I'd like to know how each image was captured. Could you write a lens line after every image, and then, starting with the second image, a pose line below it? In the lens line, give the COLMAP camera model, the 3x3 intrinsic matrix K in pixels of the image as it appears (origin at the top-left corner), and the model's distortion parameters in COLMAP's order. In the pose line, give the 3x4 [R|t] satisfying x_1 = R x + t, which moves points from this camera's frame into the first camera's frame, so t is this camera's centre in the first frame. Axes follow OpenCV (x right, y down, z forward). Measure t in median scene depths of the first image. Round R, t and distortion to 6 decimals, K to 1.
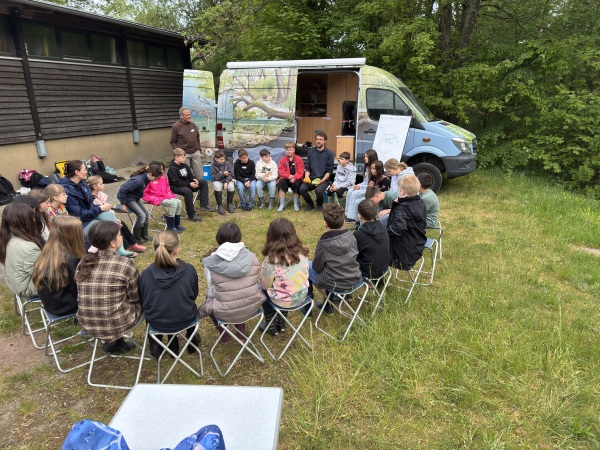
lens RADIAL K [[423.9, 0, 290.9], [0, 423.9, 229.1], [0, 0, 1]] dist [0.064638, -0.076519]
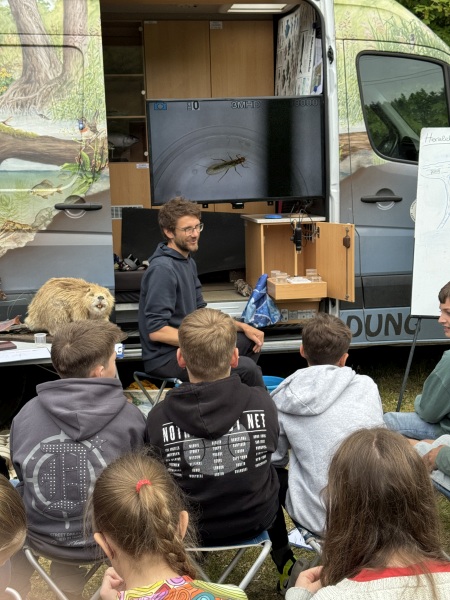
lens RADIAL K [[837.3, 0, 220.6], [0, 837.3, 295.7], [0, 0, 1]] dist [0.077755, 0.000000]
pose [[0.880477, -0.092877, 0.464903, -0.161906], [0.156591, 0.982560, -0.100273, -0.111387], [-0.447482, 0.161087, 0.879665, 0.502739]]
